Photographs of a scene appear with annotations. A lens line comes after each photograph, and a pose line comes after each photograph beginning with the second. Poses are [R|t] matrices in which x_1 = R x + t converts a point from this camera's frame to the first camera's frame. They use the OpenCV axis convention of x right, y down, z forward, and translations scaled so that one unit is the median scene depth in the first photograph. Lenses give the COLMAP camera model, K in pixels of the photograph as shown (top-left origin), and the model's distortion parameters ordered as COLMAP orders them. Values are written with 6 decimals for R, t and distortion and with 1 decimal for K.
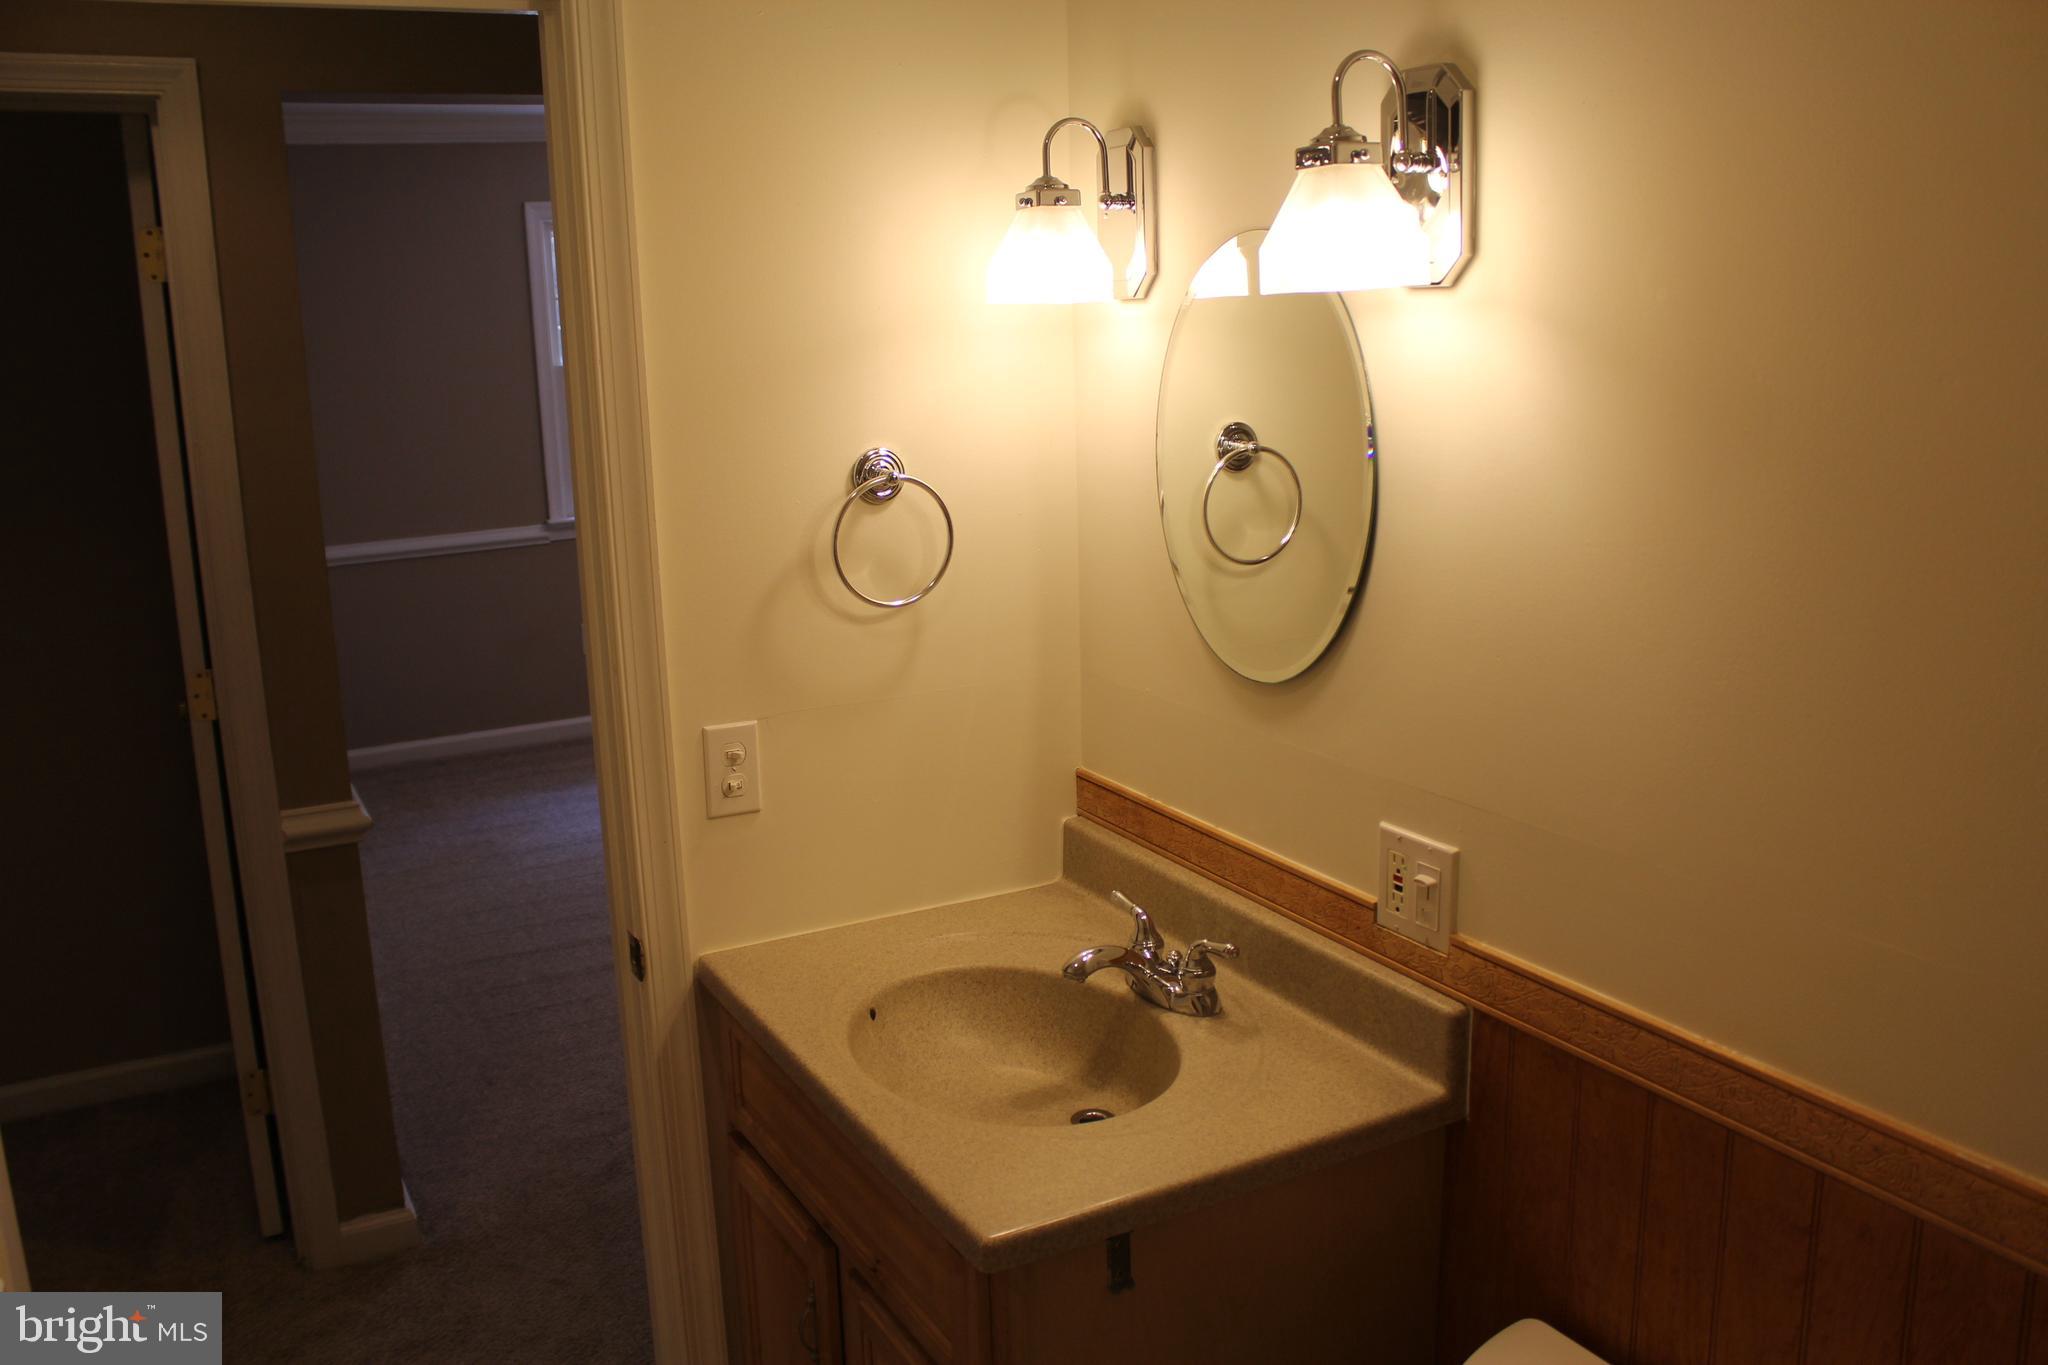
lens RADIAL K [[1703.5, 0, 1012.6], [0, 1703.5, 688.8], [0, 0, 1]] dist [-0.168080, 0.149097]
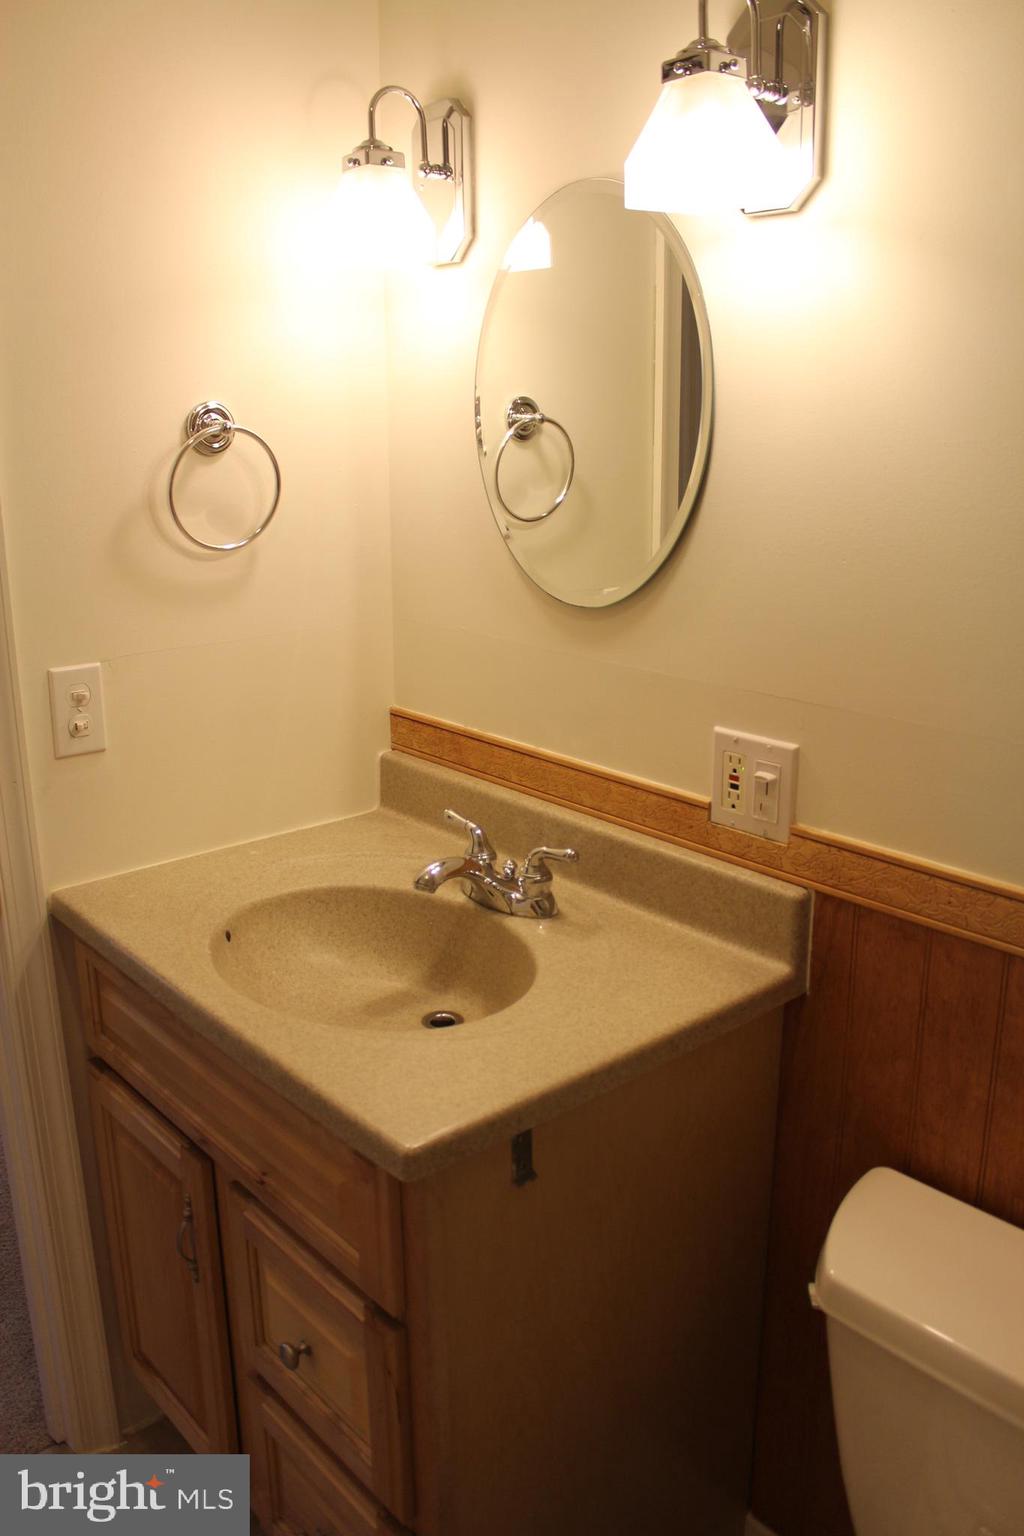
lens RADIAL K [[1277.6, 0, 506.0], [0, 1277.6, 759.3], [0, 0, 1]] dist [-0.168080, 0.149097]
pose [[0.976852, -0.038101, 0.210497, -0.076252], [0.028226, 0.998364, 0.049718, 0.049129], [-0.212047, -0.042625, 0.976329, 0.205053]]
